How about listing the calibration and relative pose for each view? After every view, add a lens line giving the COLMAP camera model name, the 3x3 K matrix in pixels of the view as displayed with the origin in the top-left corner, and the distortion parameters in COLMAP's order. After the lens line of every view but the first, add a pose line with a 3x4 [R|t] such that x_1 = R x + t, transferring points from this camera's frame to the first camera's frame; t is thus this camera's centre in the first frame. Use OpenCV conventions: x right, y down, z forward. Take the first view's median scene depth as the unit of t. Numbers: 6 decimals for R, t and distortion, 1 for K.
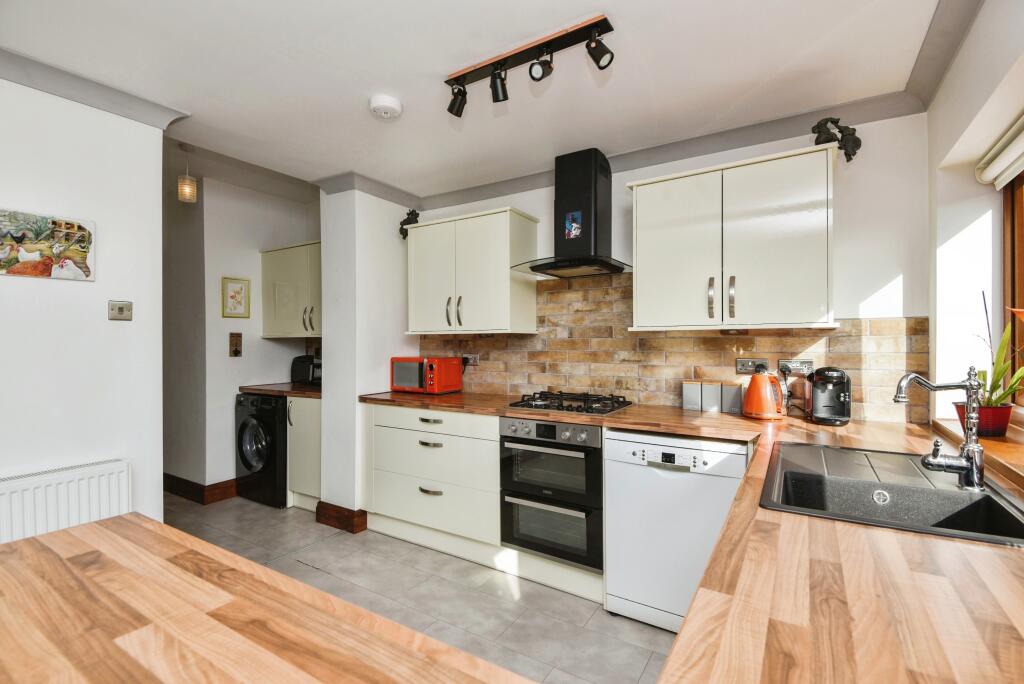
lens RADIAL K [[472.3, 0, 516.5], [0, 472.3, 344.0], [0, 0, 1]] dist [0.003191, 0.000119]
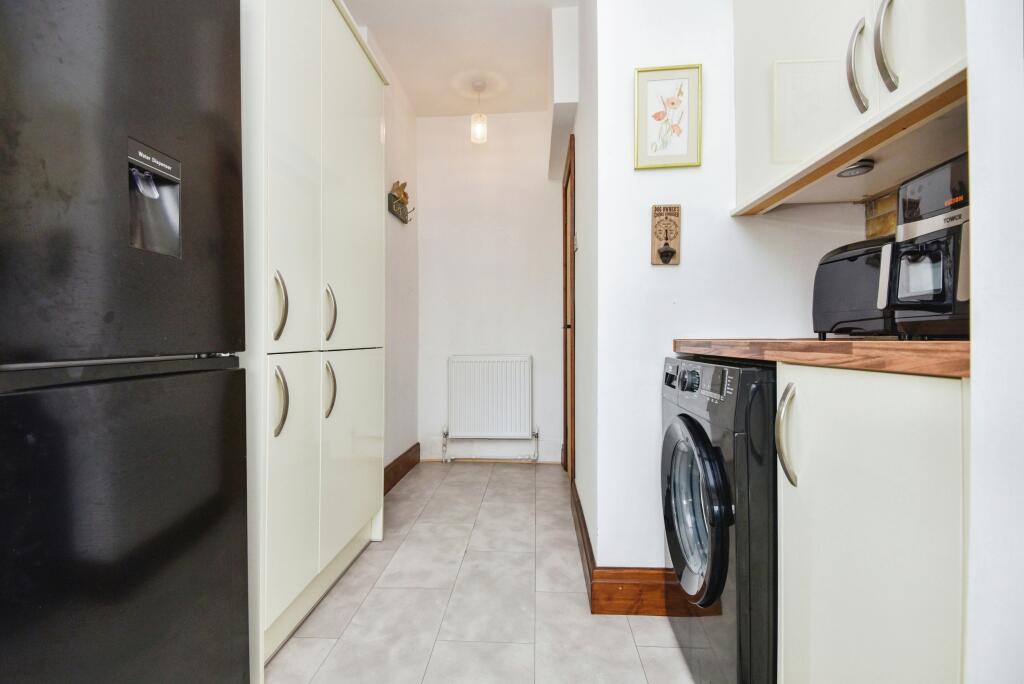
lens RADIAL K [[472.3, 0, 516.8], [0, 472.3, 338.9], [0, 0, 1]] dist [0.003191, 0.000119]
pose [[0.486308, 0.002138, -0.873785, -0.306431], [-0.000119, 0.999997, 0.002381, 0.089174], [0.873788, -0.001053, 0.486307, 0.697175]]
